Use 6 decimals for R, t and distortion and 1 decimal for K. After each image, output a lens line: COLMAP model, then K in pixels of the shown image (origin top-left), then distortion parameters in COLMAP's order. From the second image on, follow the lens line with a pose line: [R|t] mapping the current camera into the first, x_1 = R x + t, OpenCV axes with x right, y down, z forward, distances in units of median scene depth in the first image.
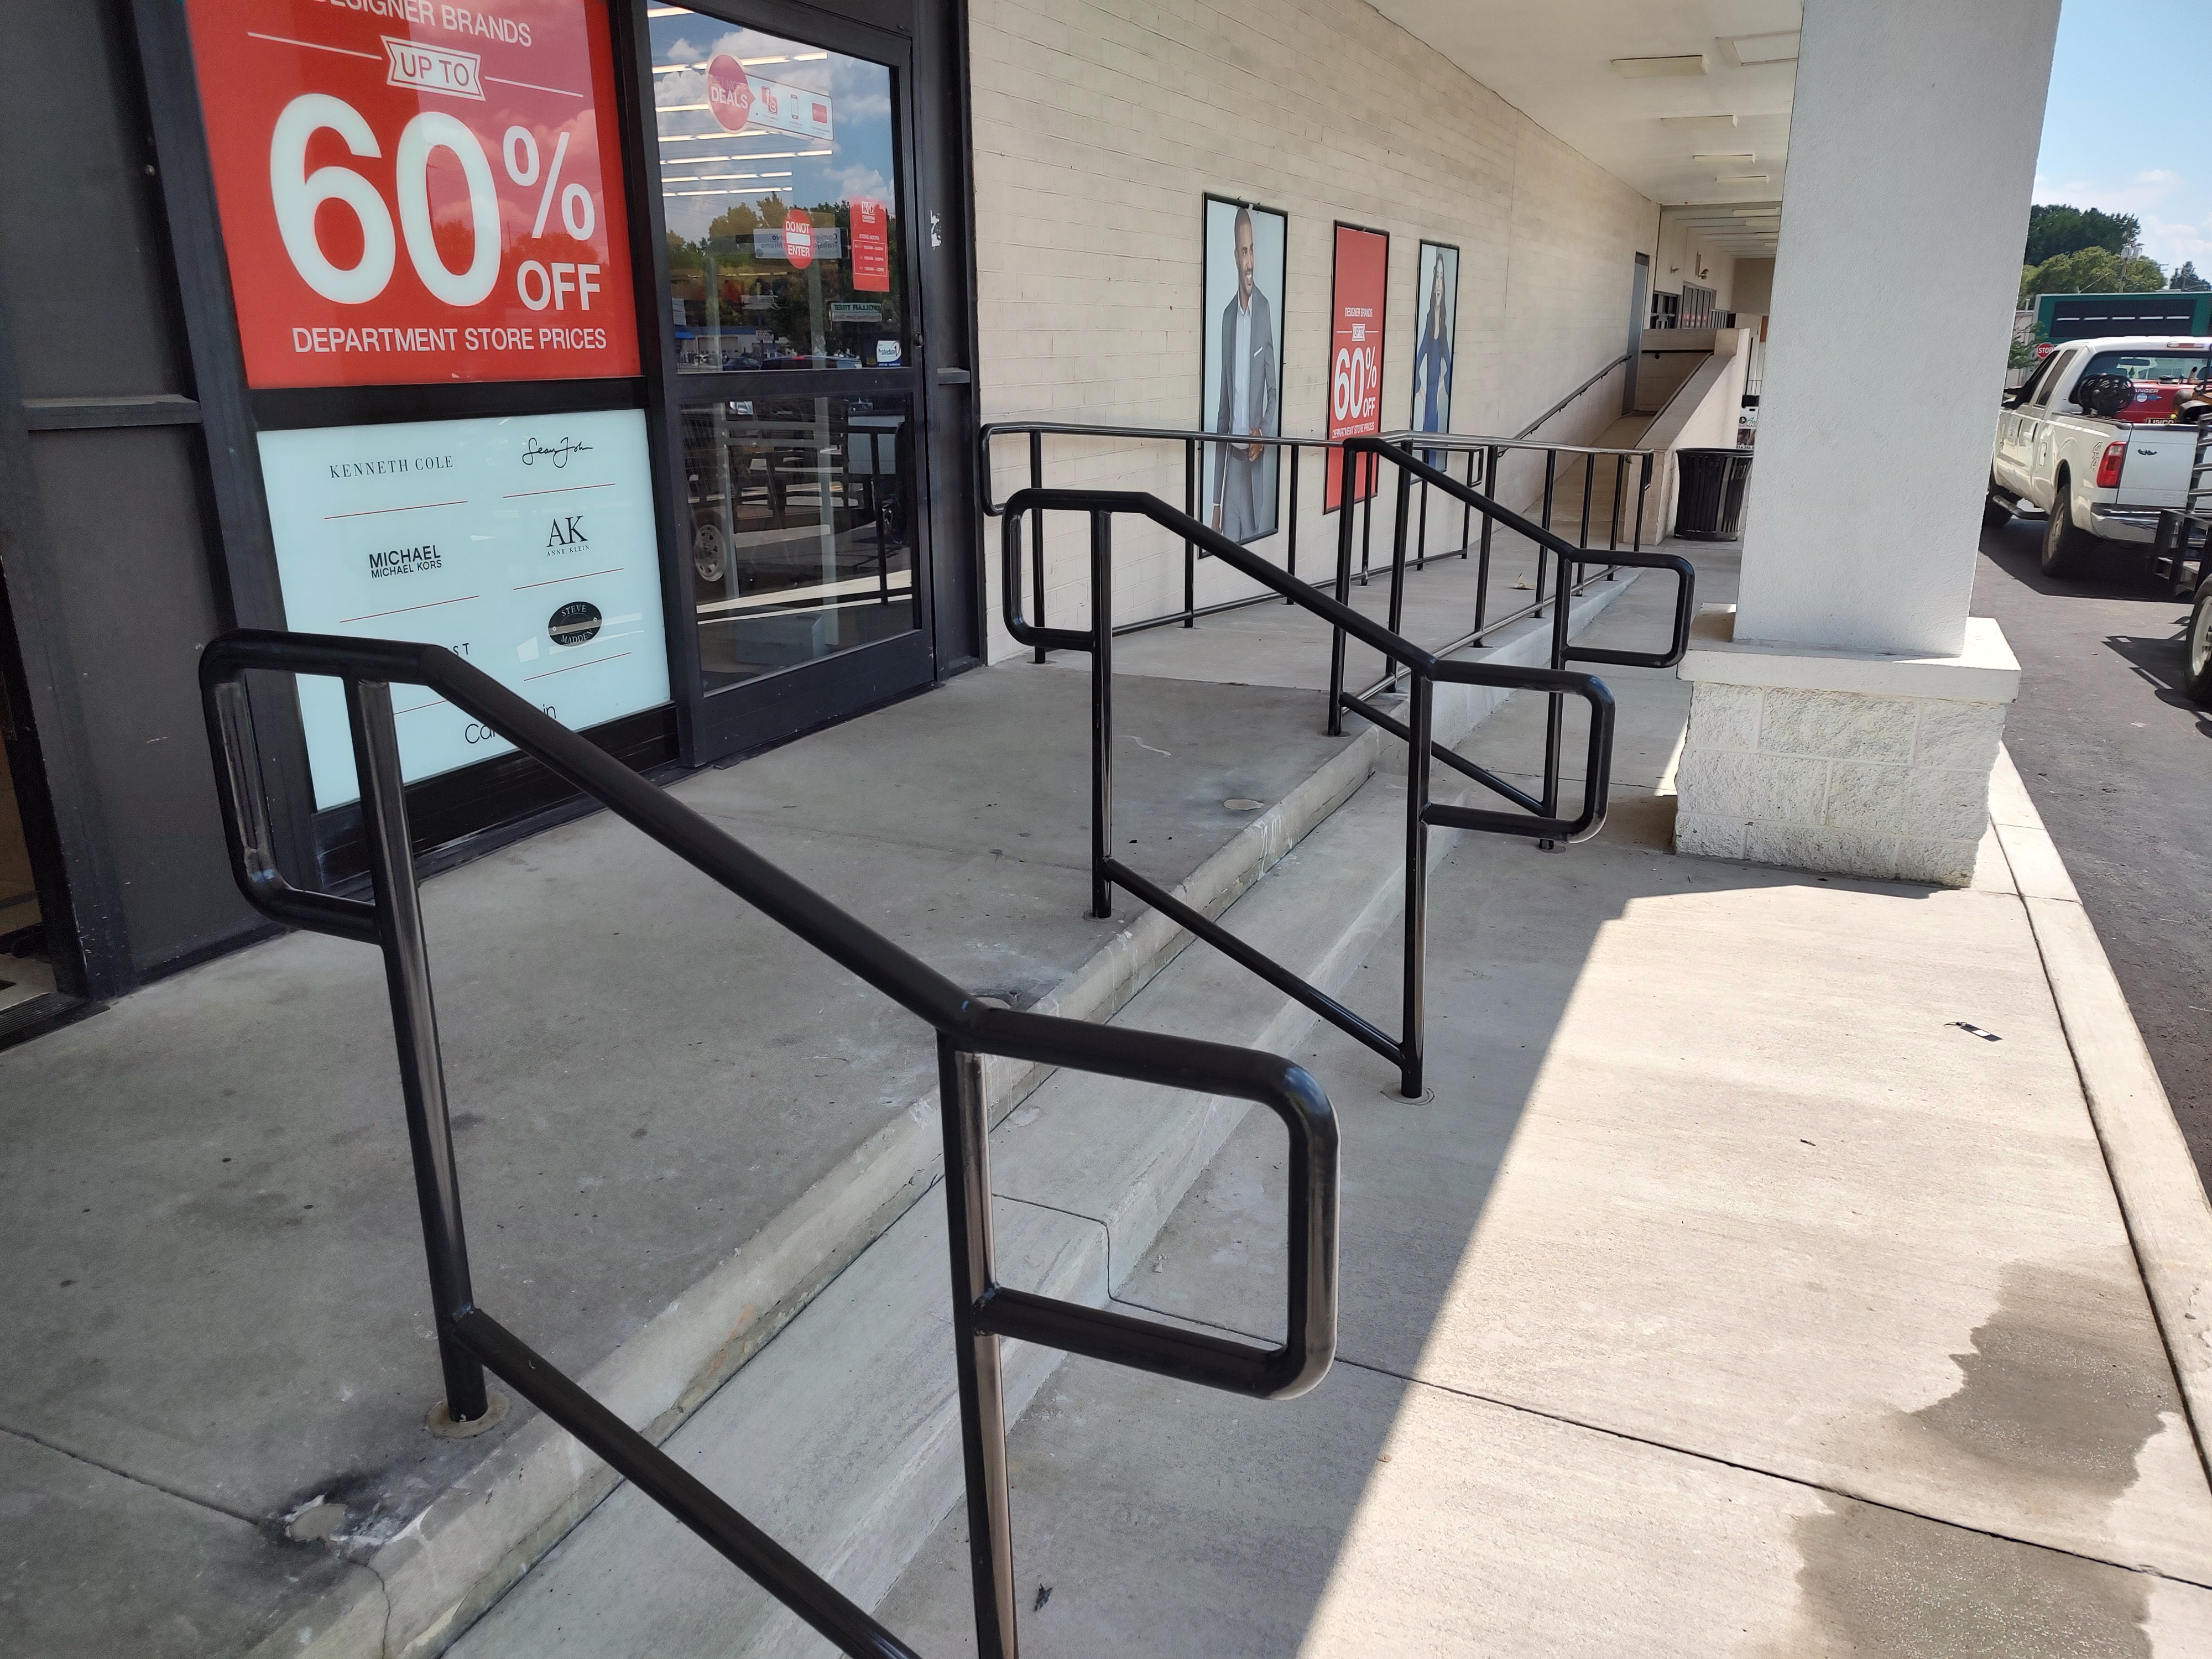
lens RADIAL K [[1603.4, 0, 1106.0], [0, 1603.4, 829.5], [0, 0, 1]] dist [0.011940, 0.003100]
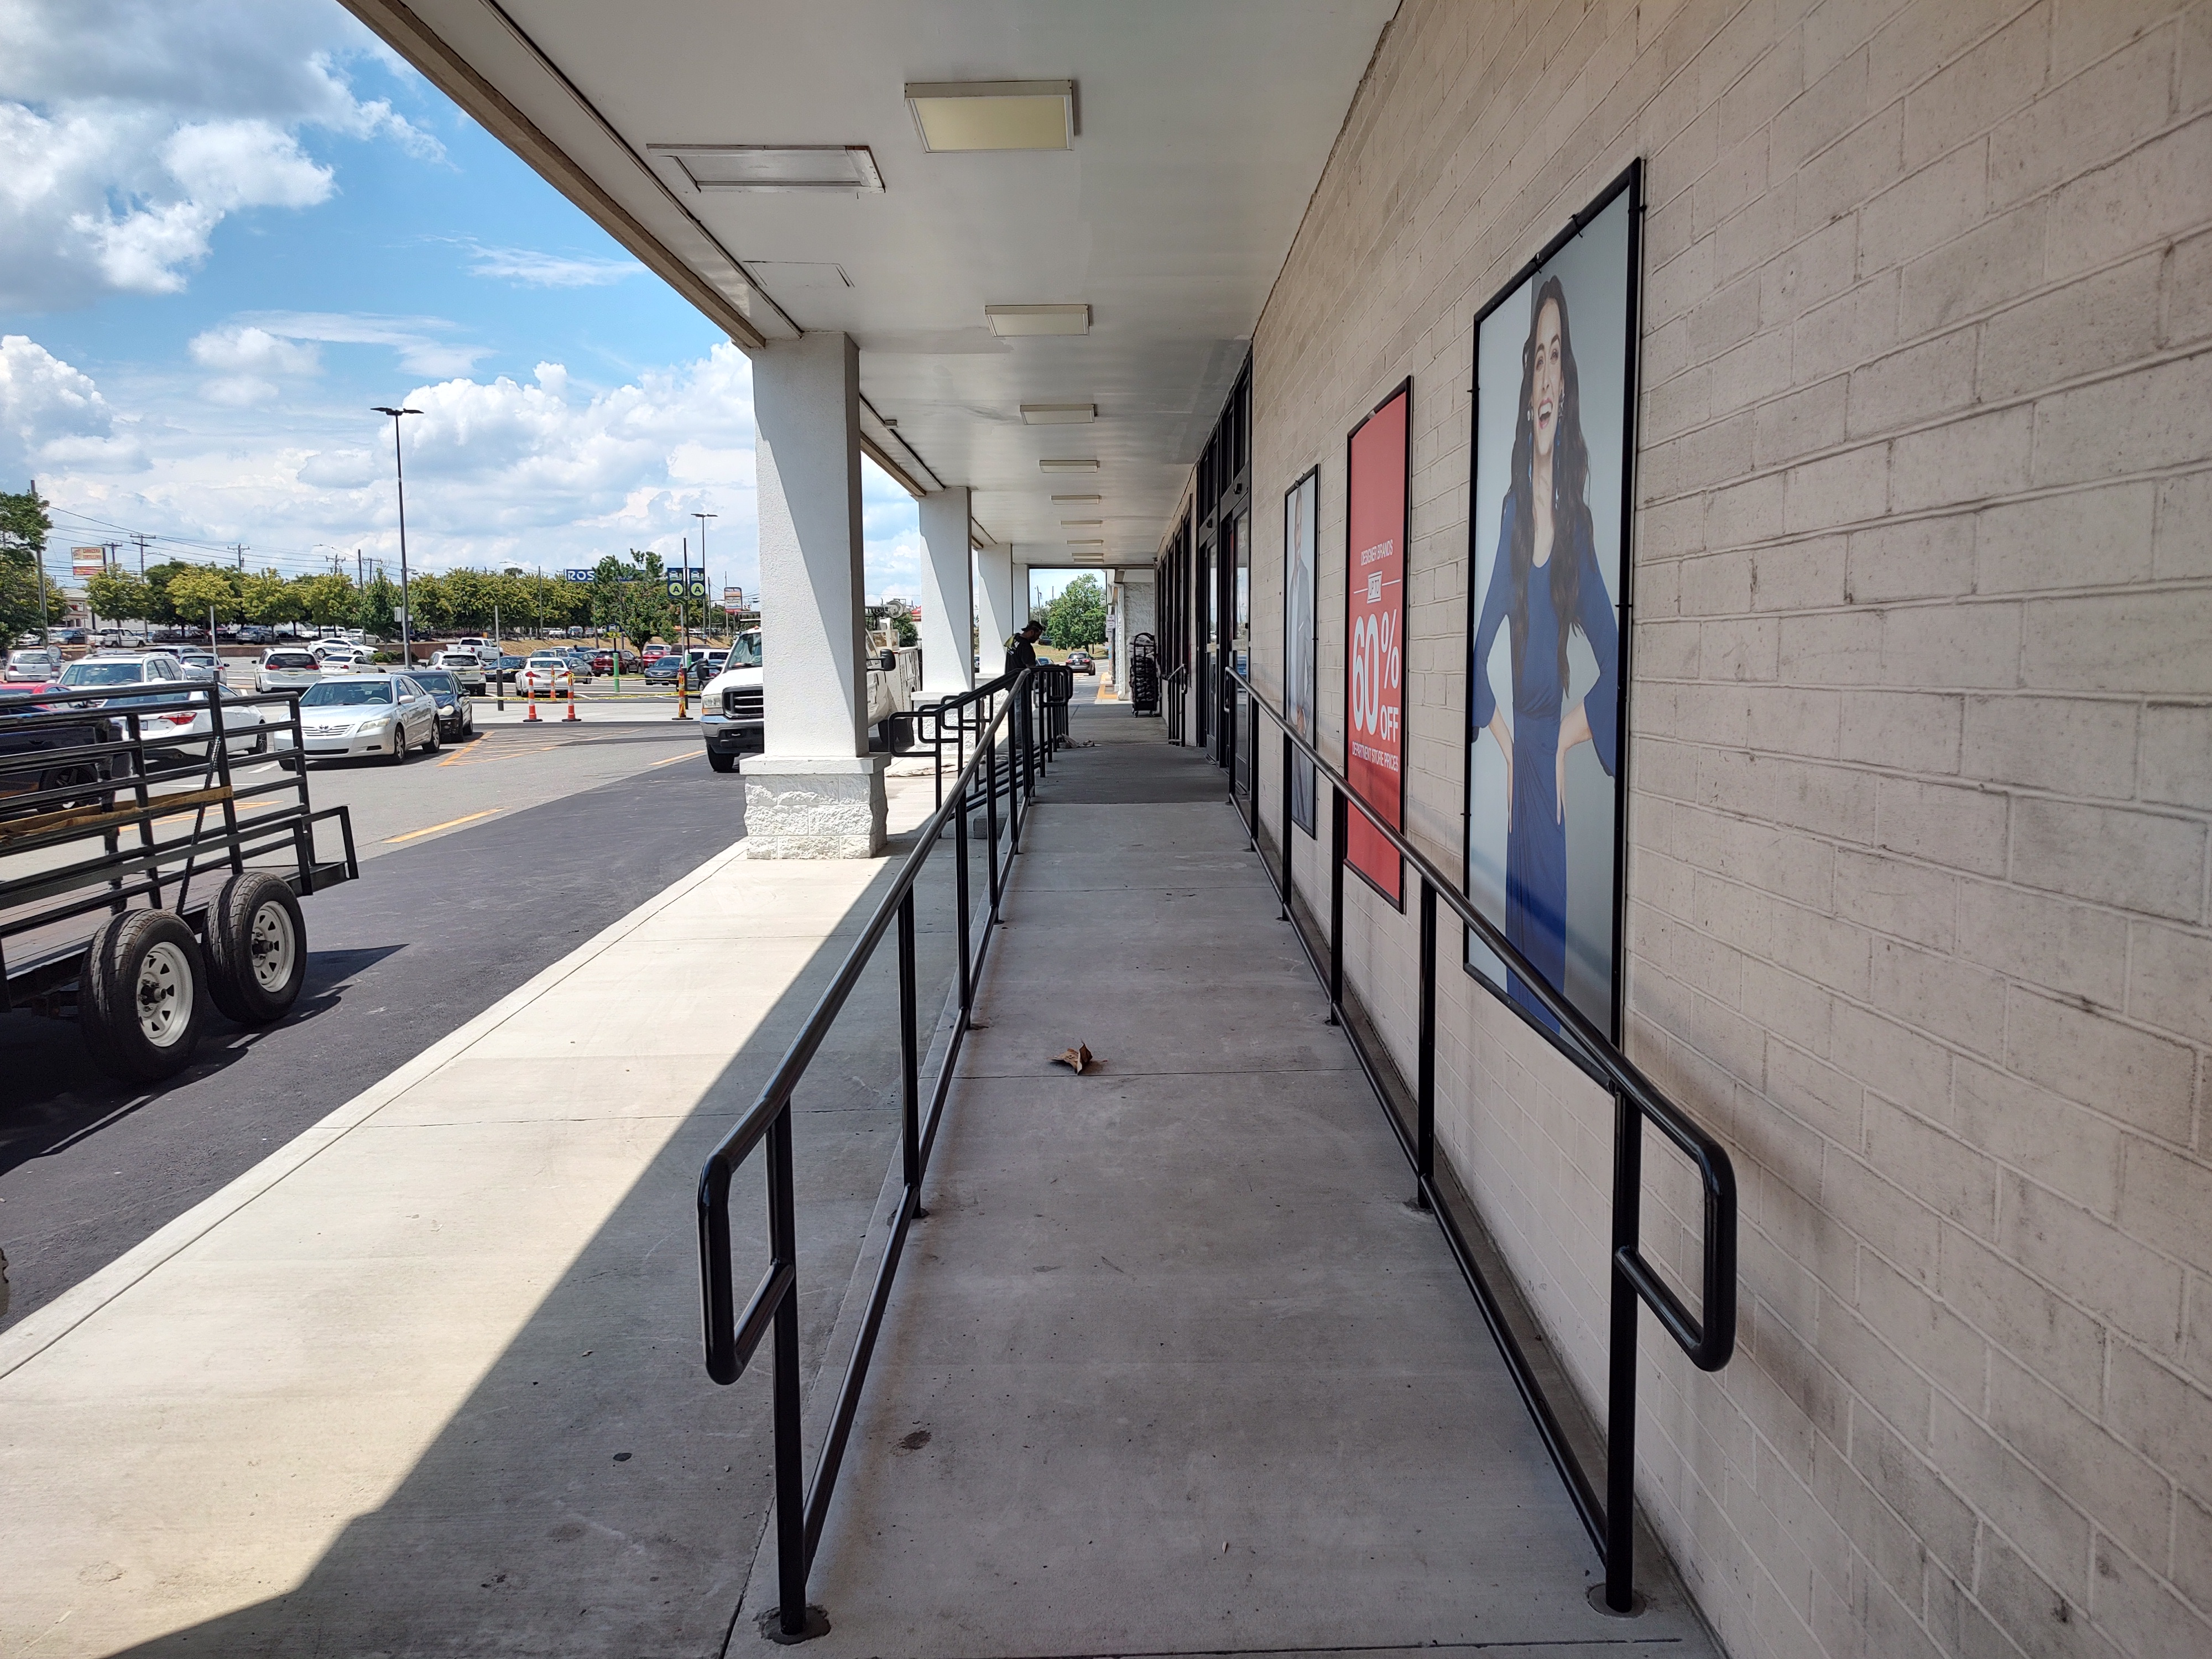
lens RADIAL K [[1603.4, 0, 1106.0], [0, 1603.4, 829.5], [0, 0, 1]] dist [0.011940, 0.003100]
pose [[-0.916061, 0.054502, -0.397318, 1.186026], [-0.106250, 0.922336, 0.371492, -1.081862], [0.386708, 0.382524, -0.839126, 3.691500]]
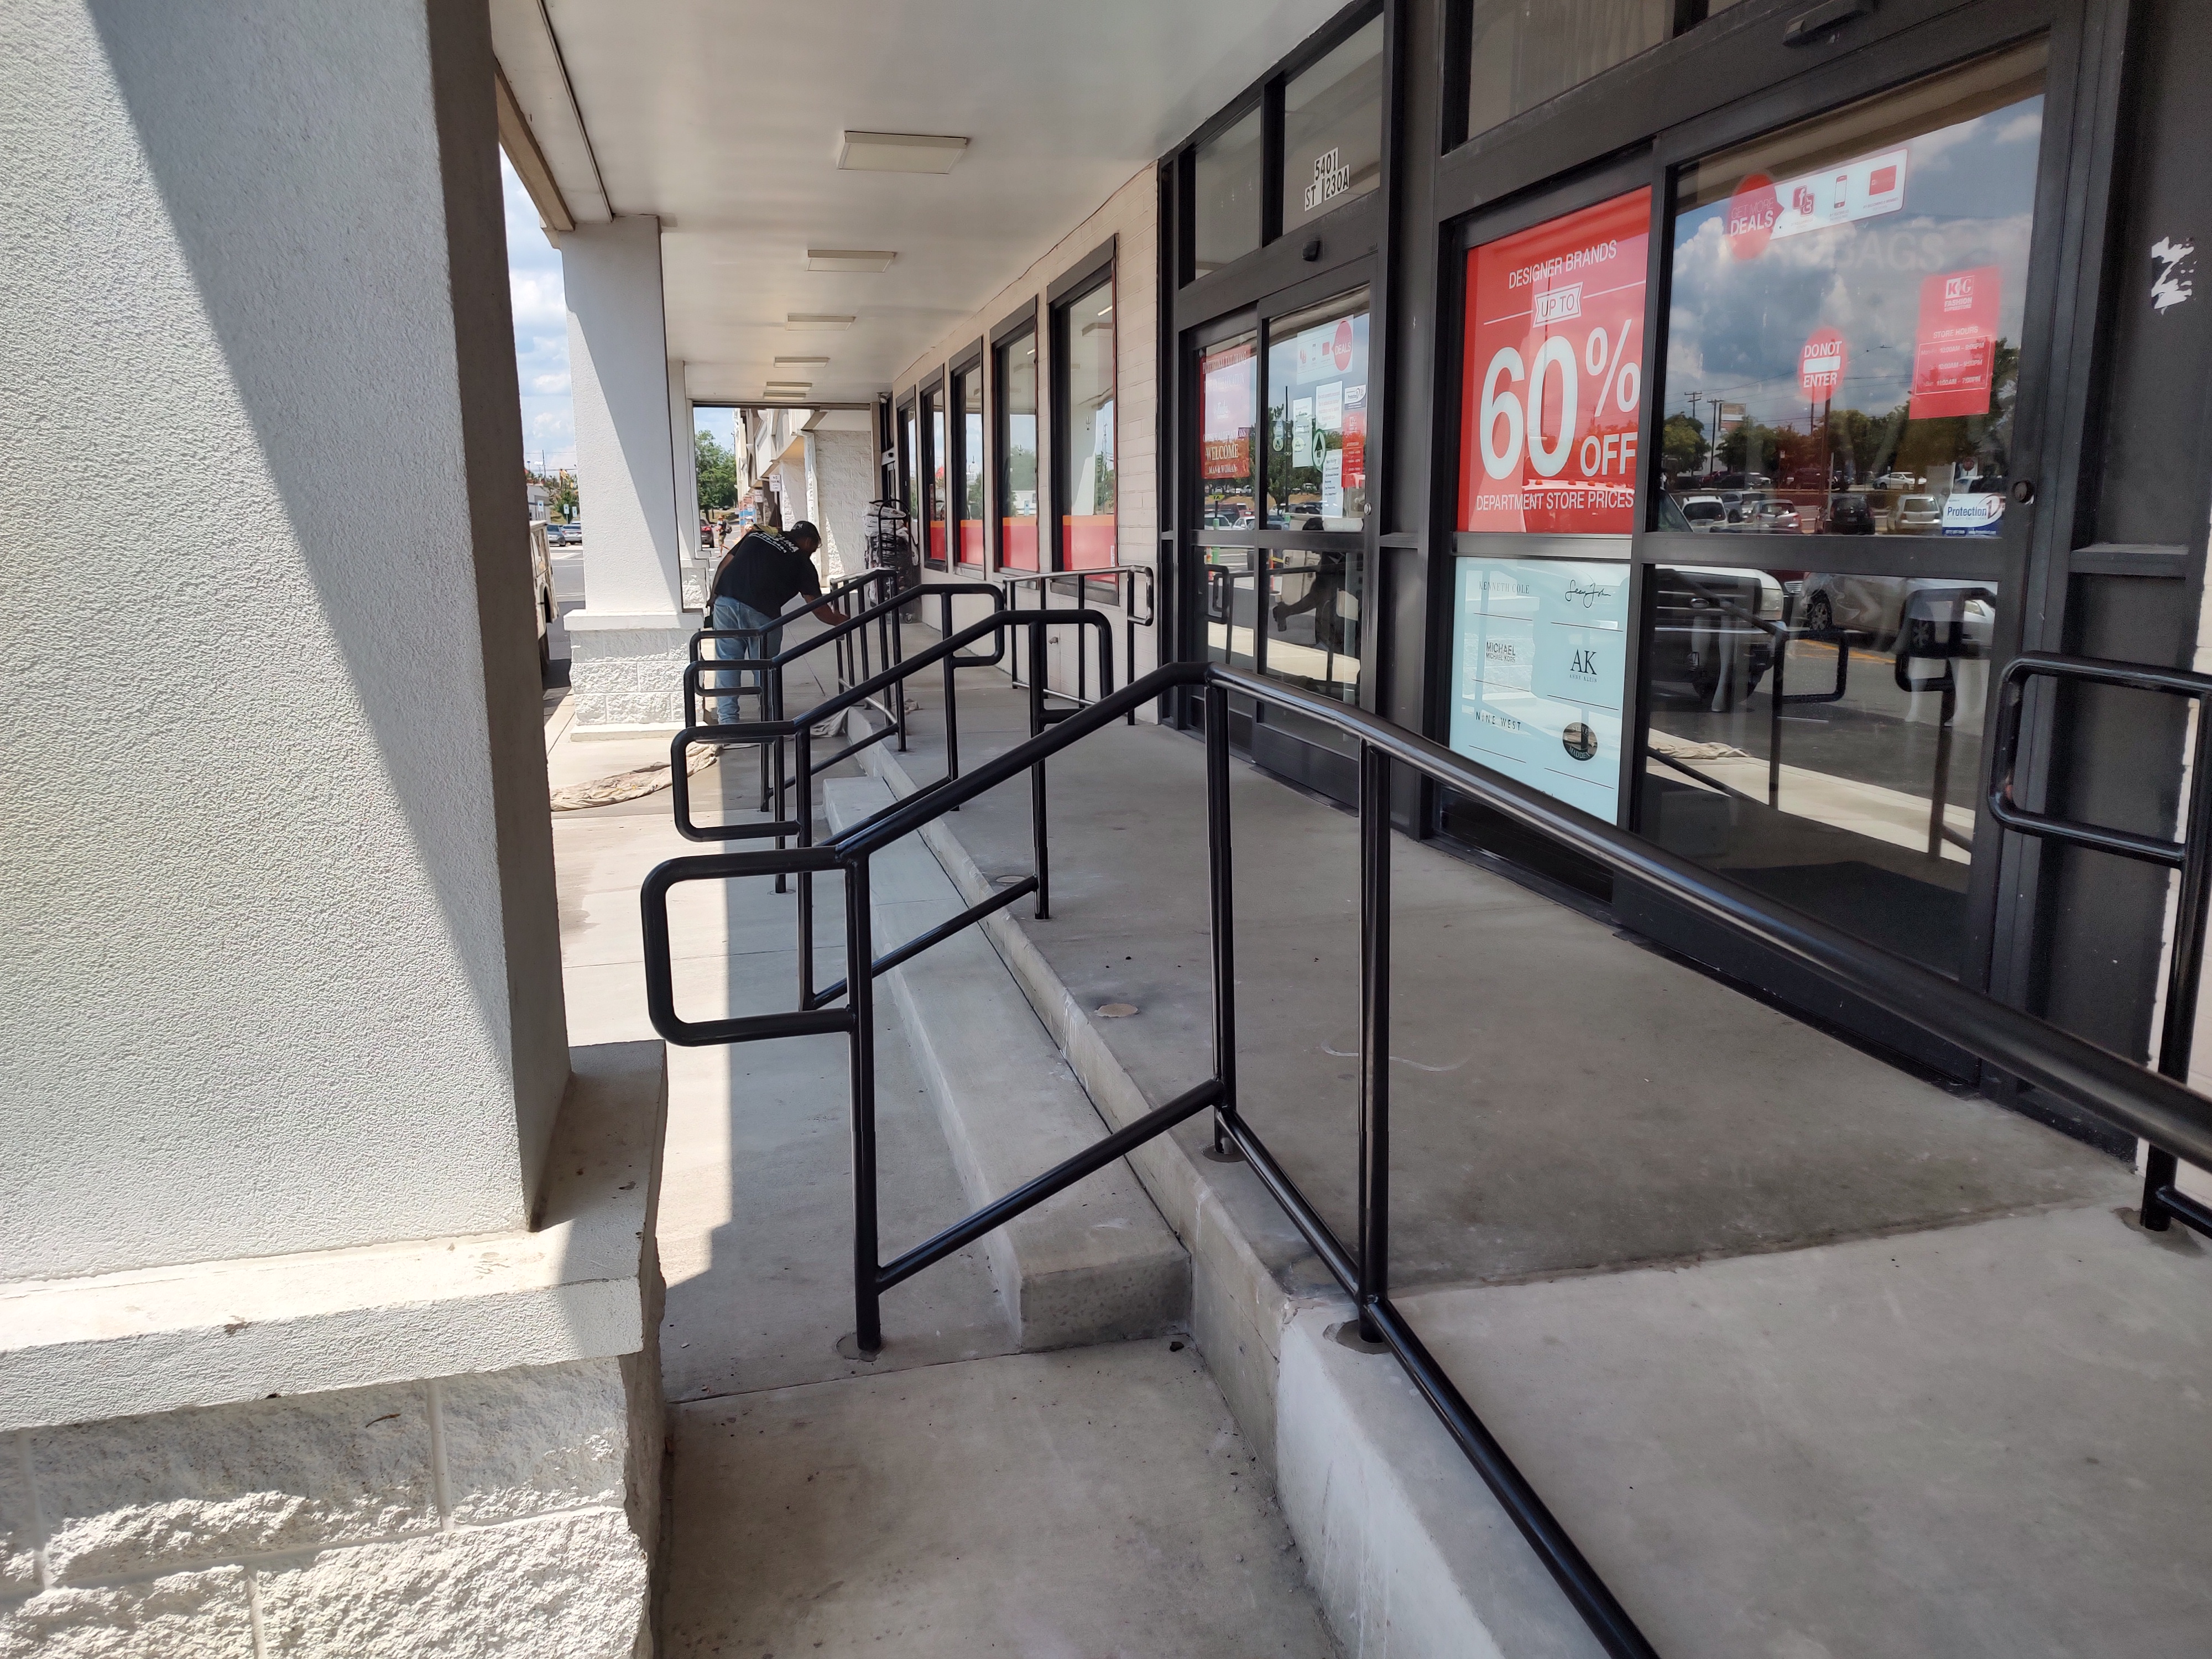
lens RADIAL K [[1603.4, 0, 1106.0], [0, 1603.4, 829.5], [0, 0, 1]] dist [0.011940, 0.003100]
pose [[-0.798783, 0.126115, -0.588252, 0.645451], [-0.164700, 0.894588, 0.415435, -0.509895], [0.578636, 0.428728, -0.693810, 1.683269]]
